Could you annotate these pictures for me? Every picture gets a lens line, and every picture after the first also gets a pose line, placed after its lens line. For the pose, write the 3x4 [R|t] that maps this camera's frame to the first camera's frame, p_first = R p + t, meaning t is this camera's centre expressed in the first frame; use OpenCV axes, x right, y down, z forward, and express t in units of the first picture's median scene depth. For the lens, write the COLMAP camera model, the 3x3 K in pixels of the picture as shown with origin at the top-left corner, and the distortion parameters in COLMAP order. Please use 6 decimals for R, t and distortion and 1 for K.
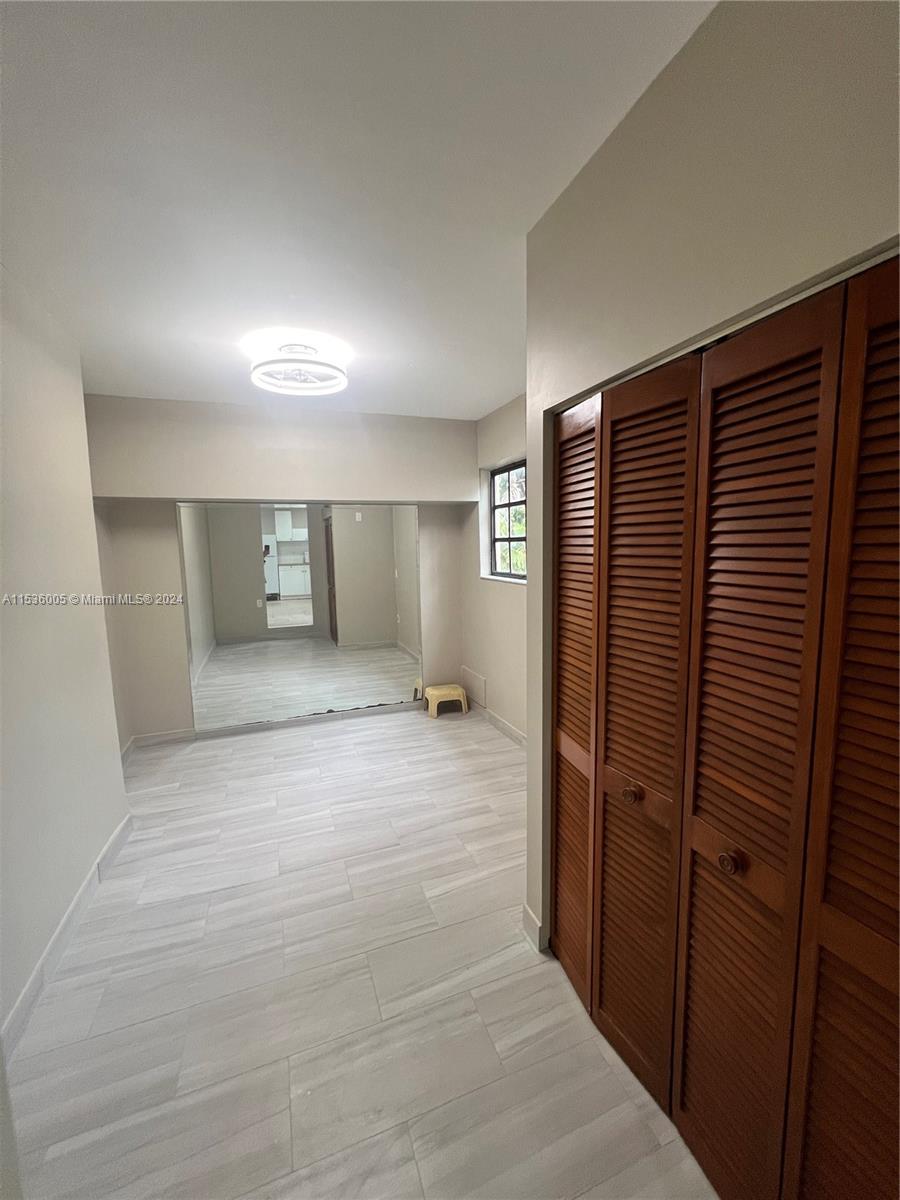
lens RADIAL K [[473.7, 0, 452.5], [0, 473.7, 598.1], [0, 0, 1]] dist [0.001673, 0.000357]
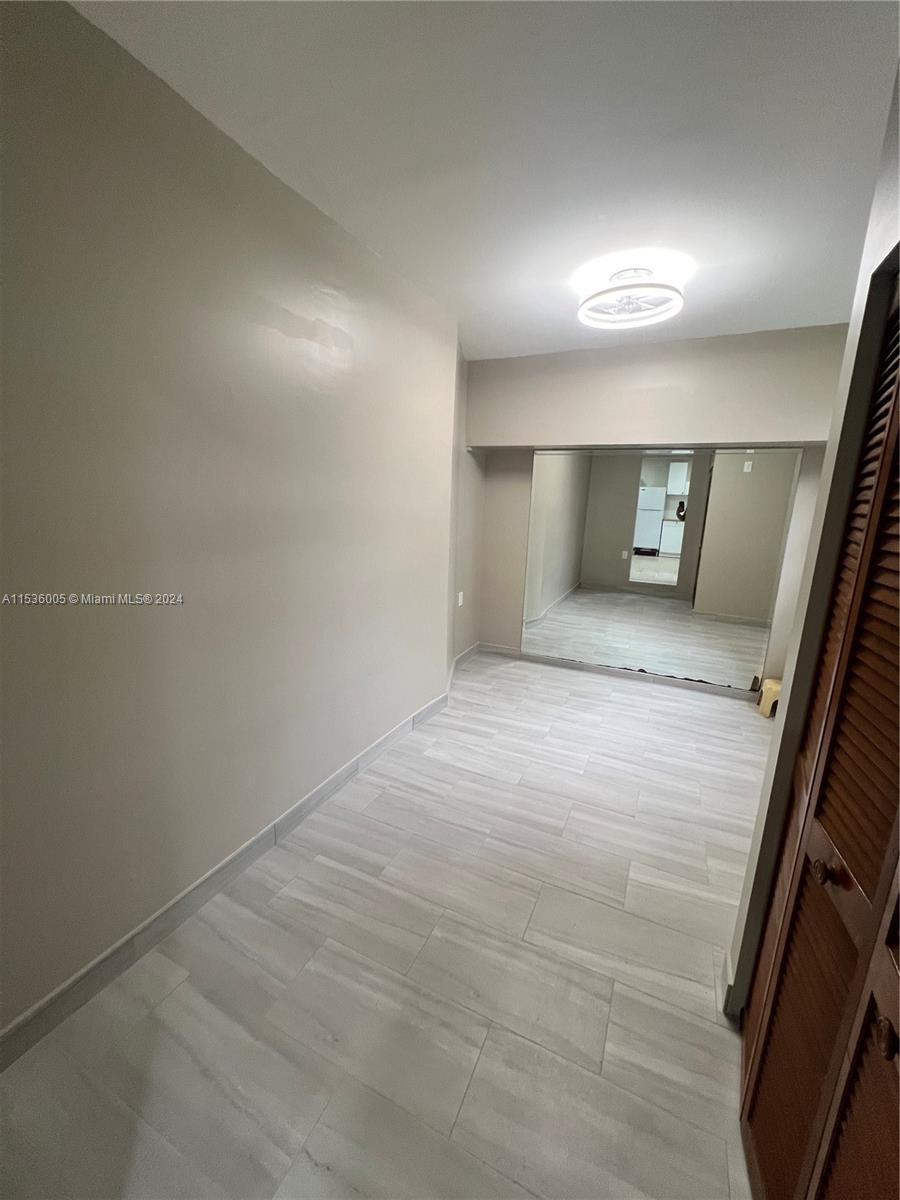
lens RADIAL K [[473.7, 0, 452.5], [0, 473.7, 598.1], [0, 0, 1]] dist [0.001673, 0.000357]
pose [[0.703274, 0.190864, -0.684819, 0.118949], [-0.125288, 0.981485, 0.144882, 0.003098], [0.699792, -0.016092, 0.714166, 0.054082]]
